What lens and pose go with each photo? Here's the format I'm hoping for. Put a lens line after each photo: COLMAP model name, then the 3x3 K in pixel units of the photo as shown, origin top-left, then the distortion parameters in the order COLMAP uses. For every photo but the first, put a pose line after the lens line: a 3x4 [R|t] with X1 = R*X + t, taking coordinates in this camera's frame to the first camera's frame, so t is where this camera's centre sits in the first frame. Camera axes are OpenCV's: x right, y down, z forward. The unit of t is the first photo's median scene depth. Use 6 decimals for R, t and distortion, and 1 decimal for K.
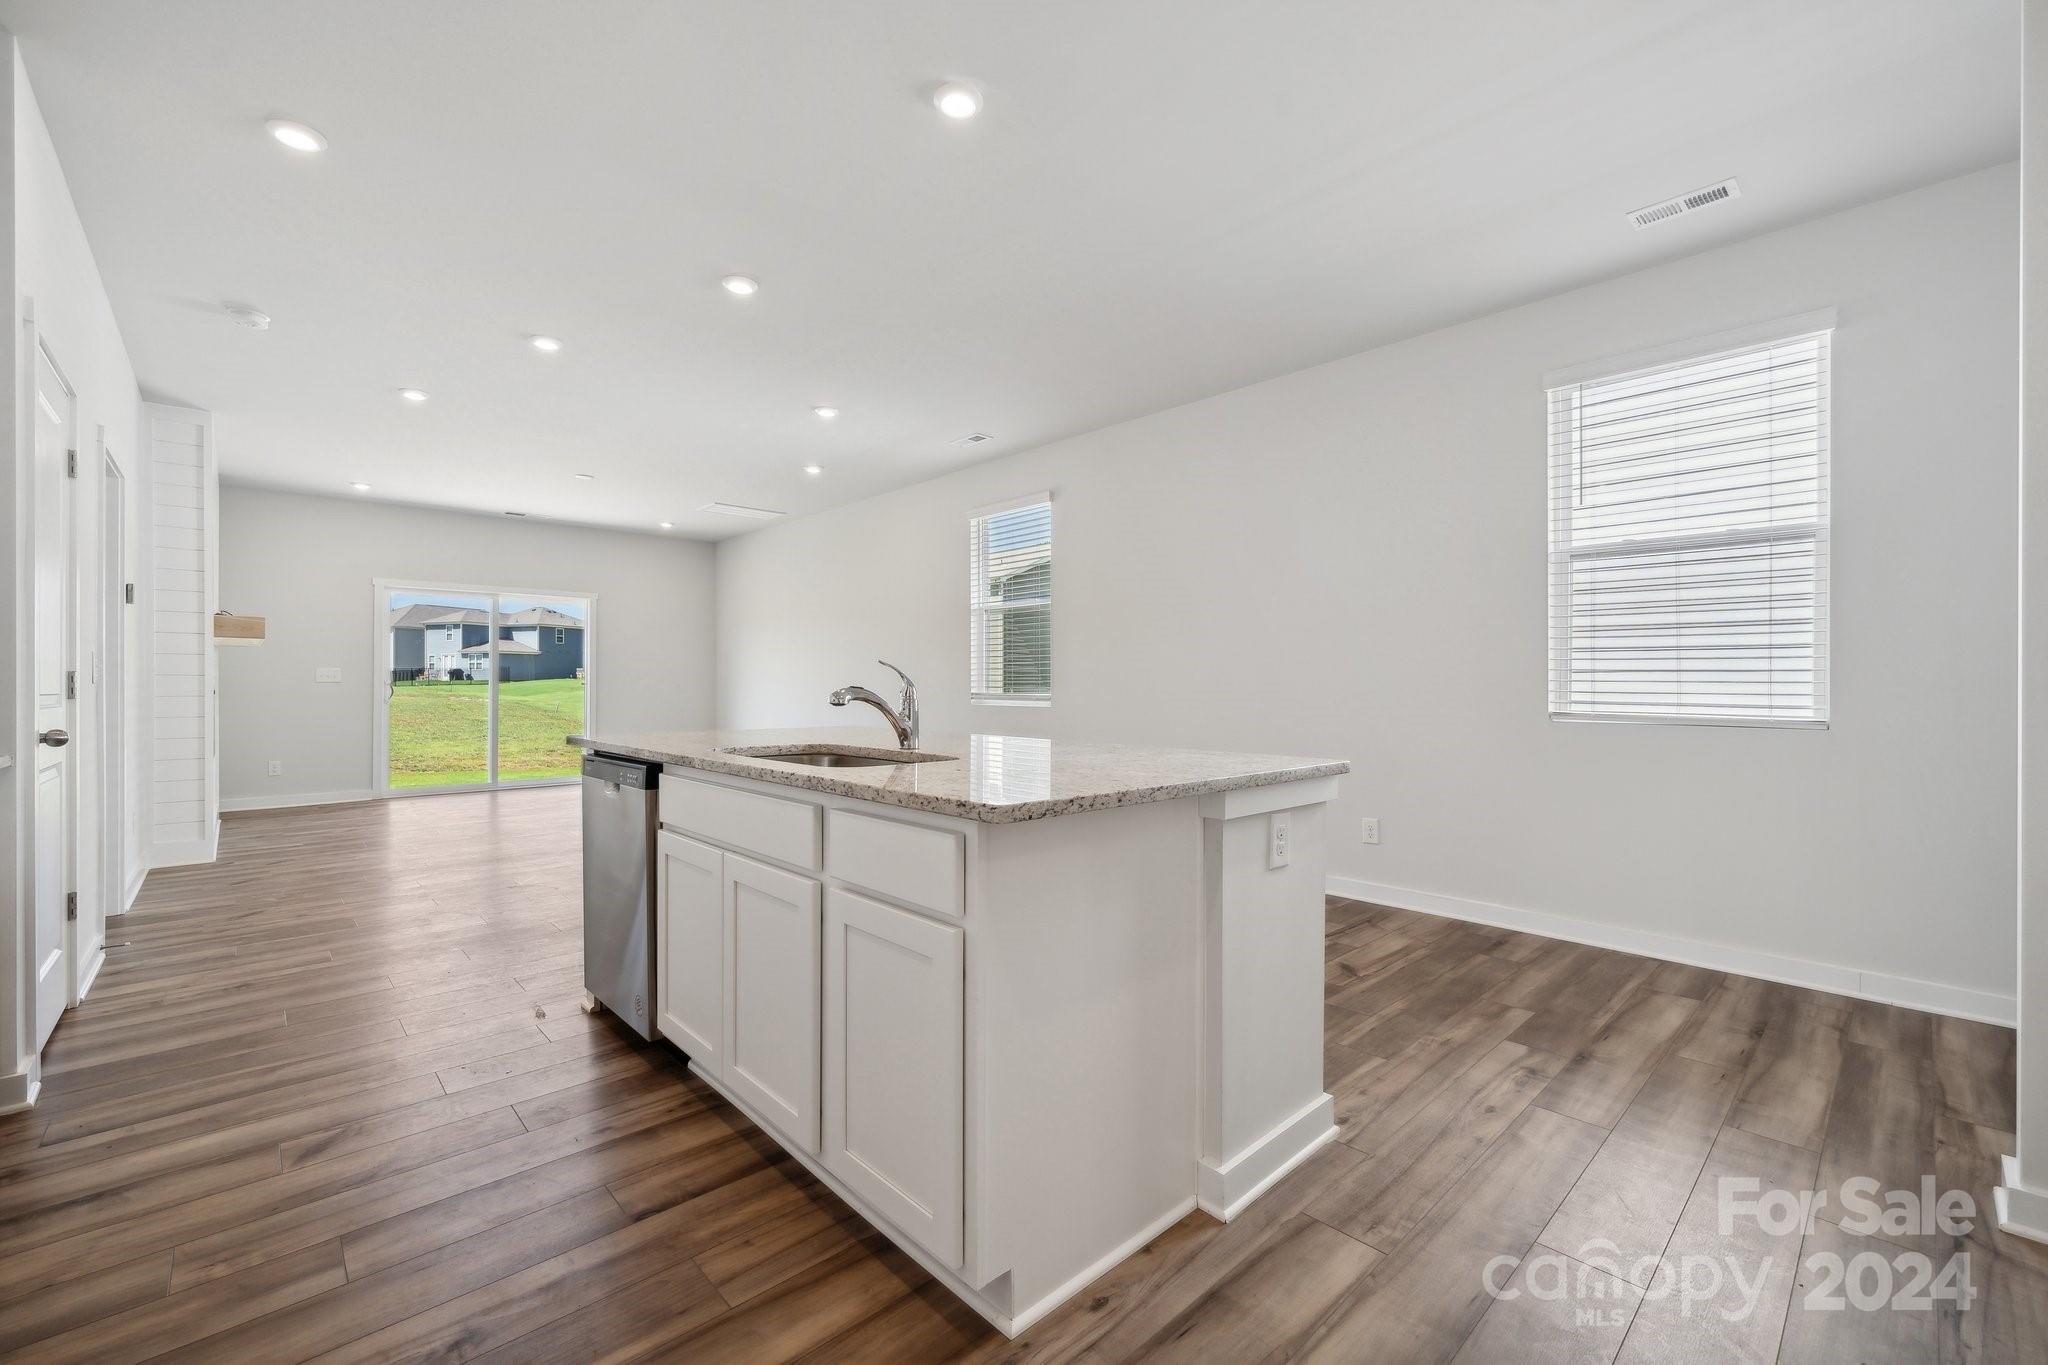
lens RADIAL K [[841.8, 0, 1033.1], [0, 841.8, 684.9], [0, 0, 1]] dist [-0.000697, 0.000037]
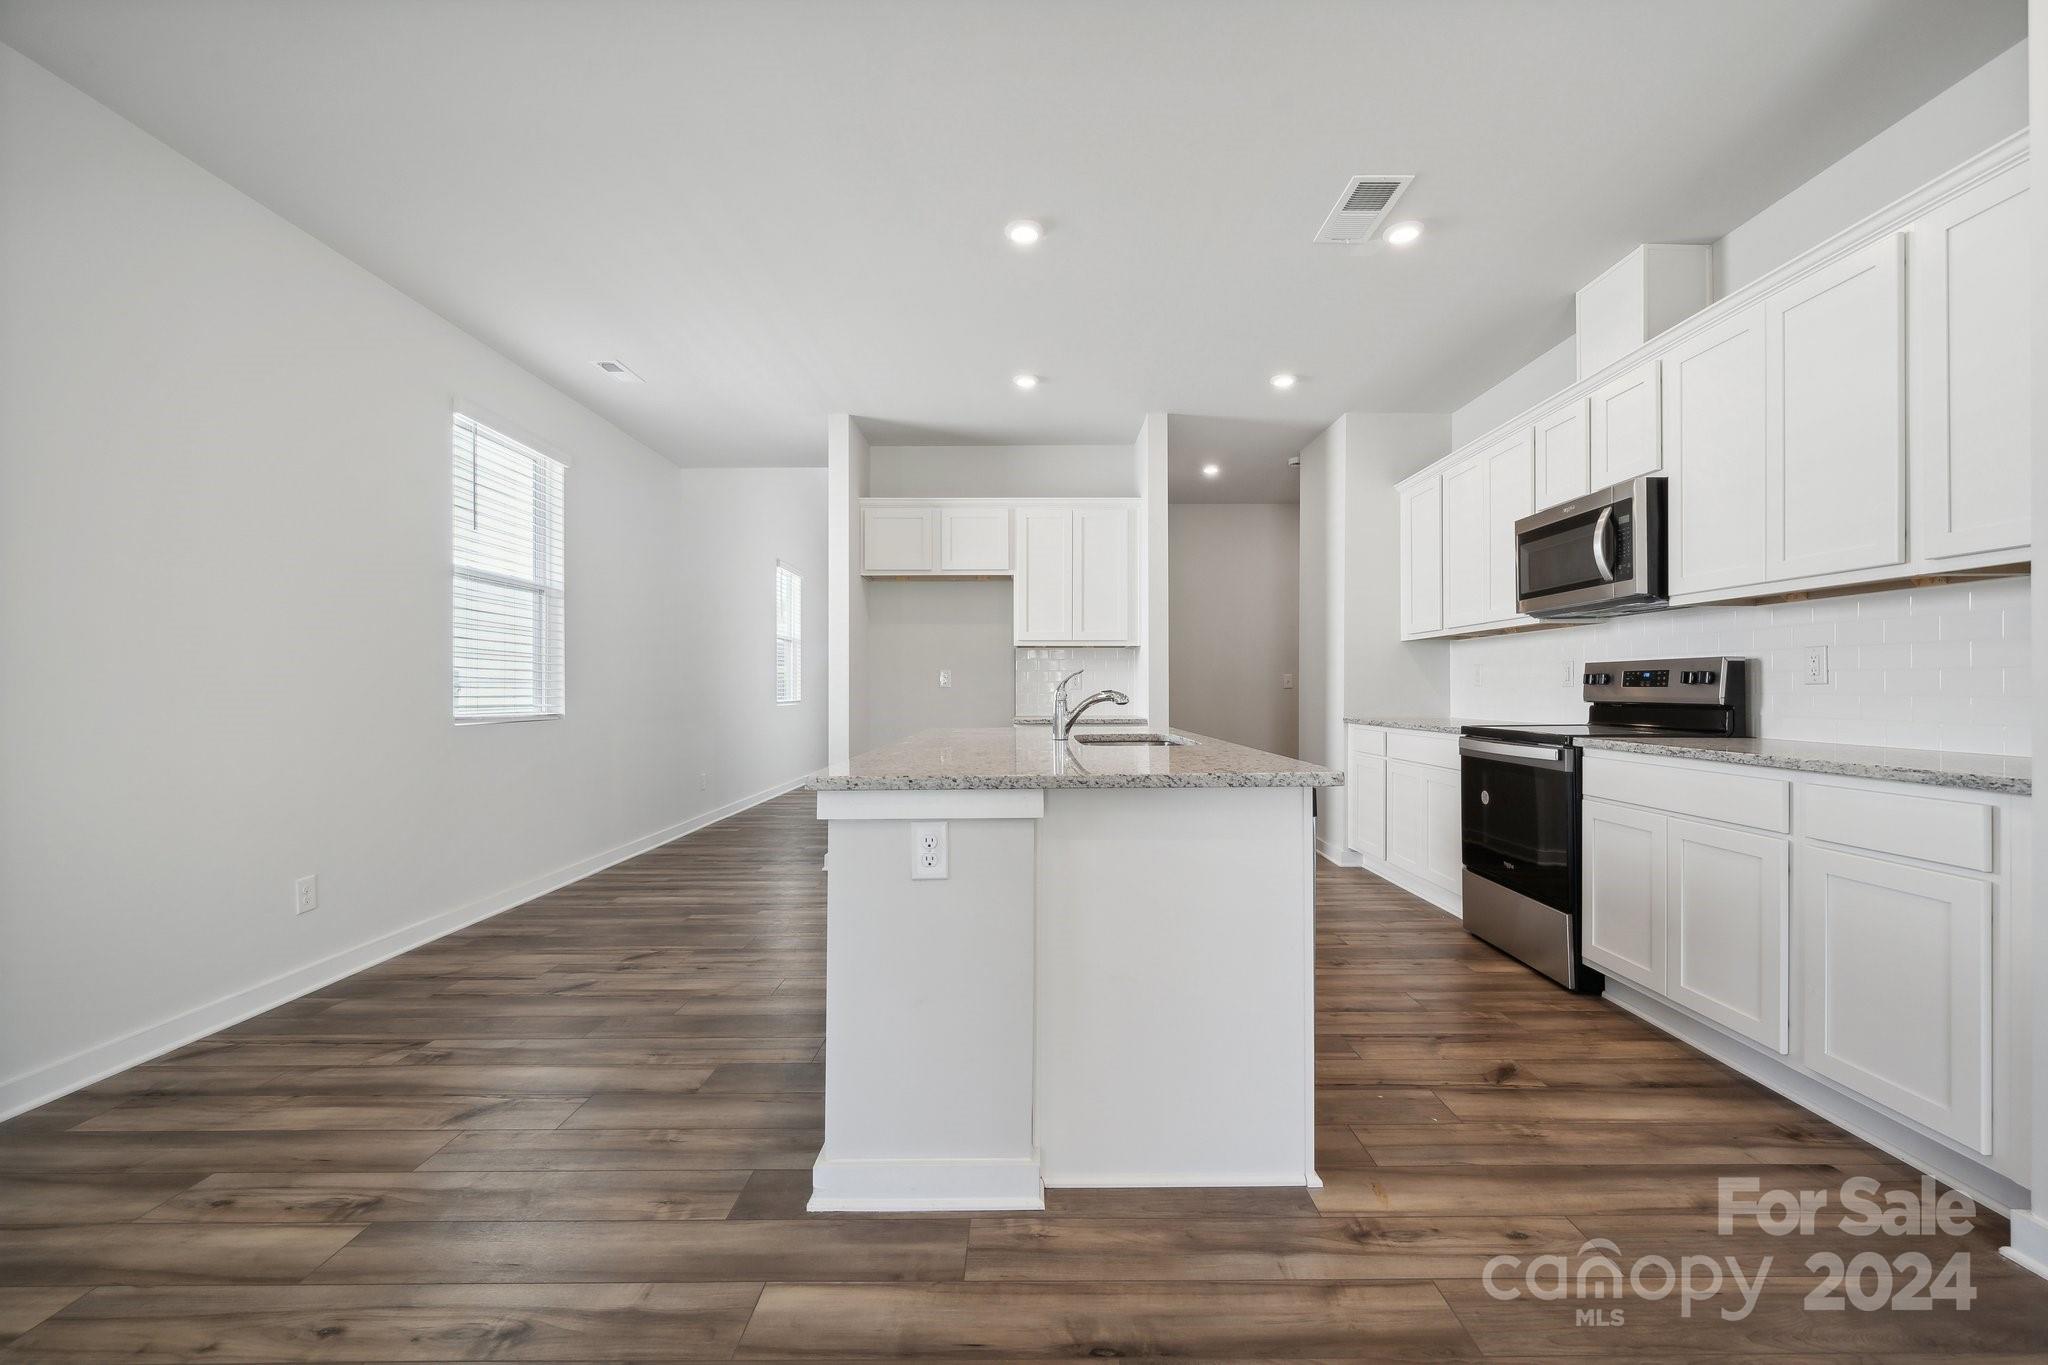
lens RADIAL K [[841.8, 0, 1043.2], [0, 841.8, 685.3], [0, 0, 1]] dist [-0.000697, 0.000037]
pose [[-0.735249, 0.004514, 0.677782, -0.631373], [0.004377, 0.999989, -0.001911, -0.002243], [-0.677783, 0.001562, -0.735260, 1.247668]]
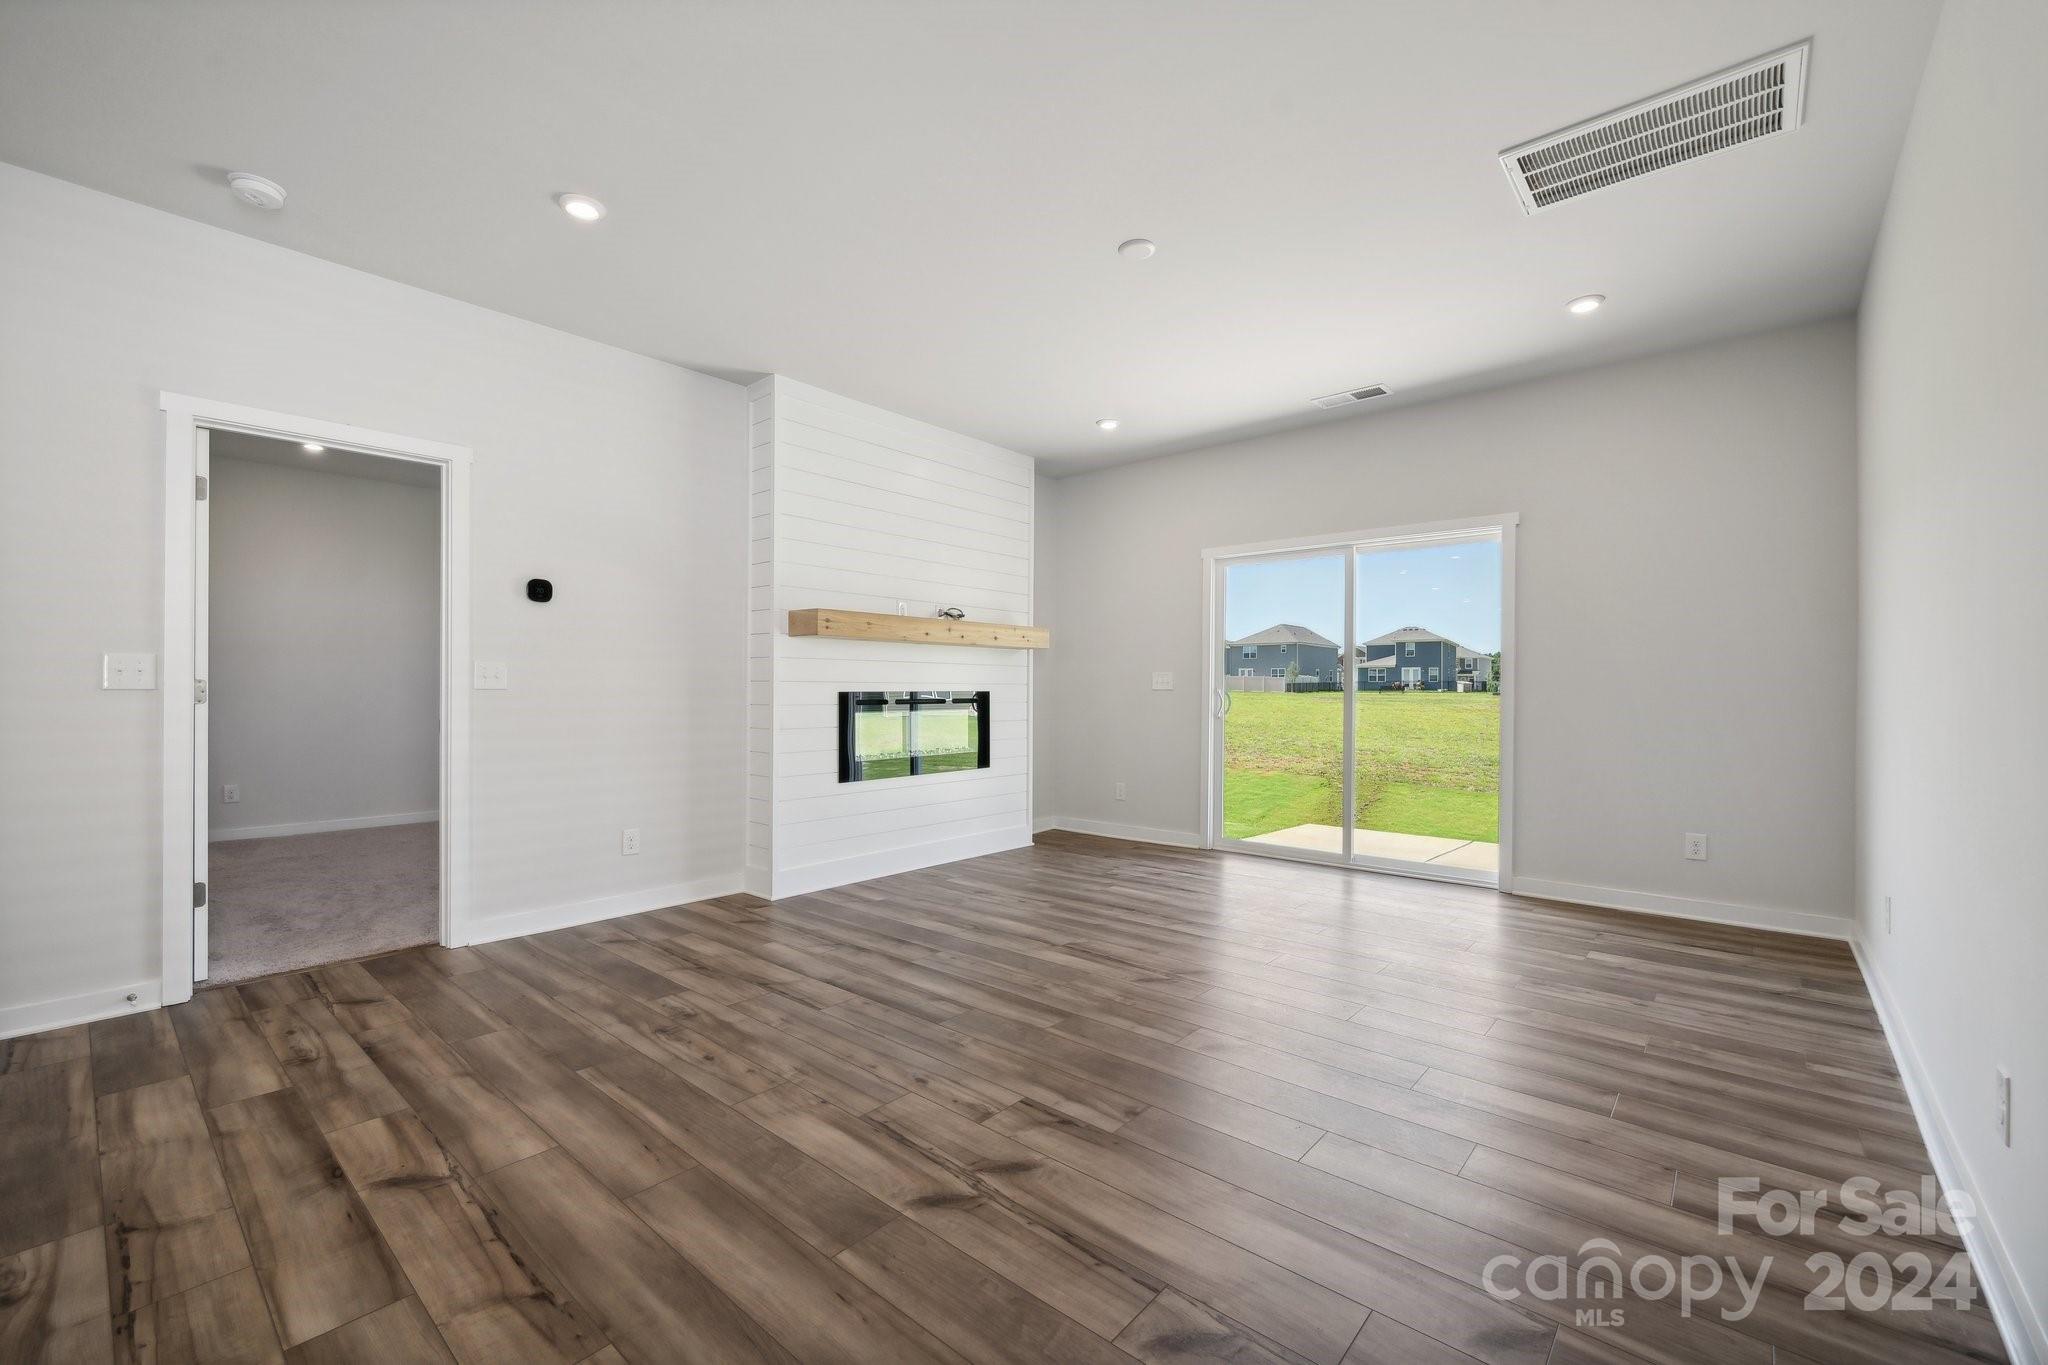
lens RADIAL K [[841.8, 0, 1038.1], [0, 841.8, 683.1], [0, 0, 1]] dist [-0.000697, 0.000037]
pose [[0.111862, -0.010574, -0.993668, -0.140332], [-0.004097, 0.999930, -0.011102, -0.001385], [0.993715, 0.005313, 0.111810, 1.640398]]
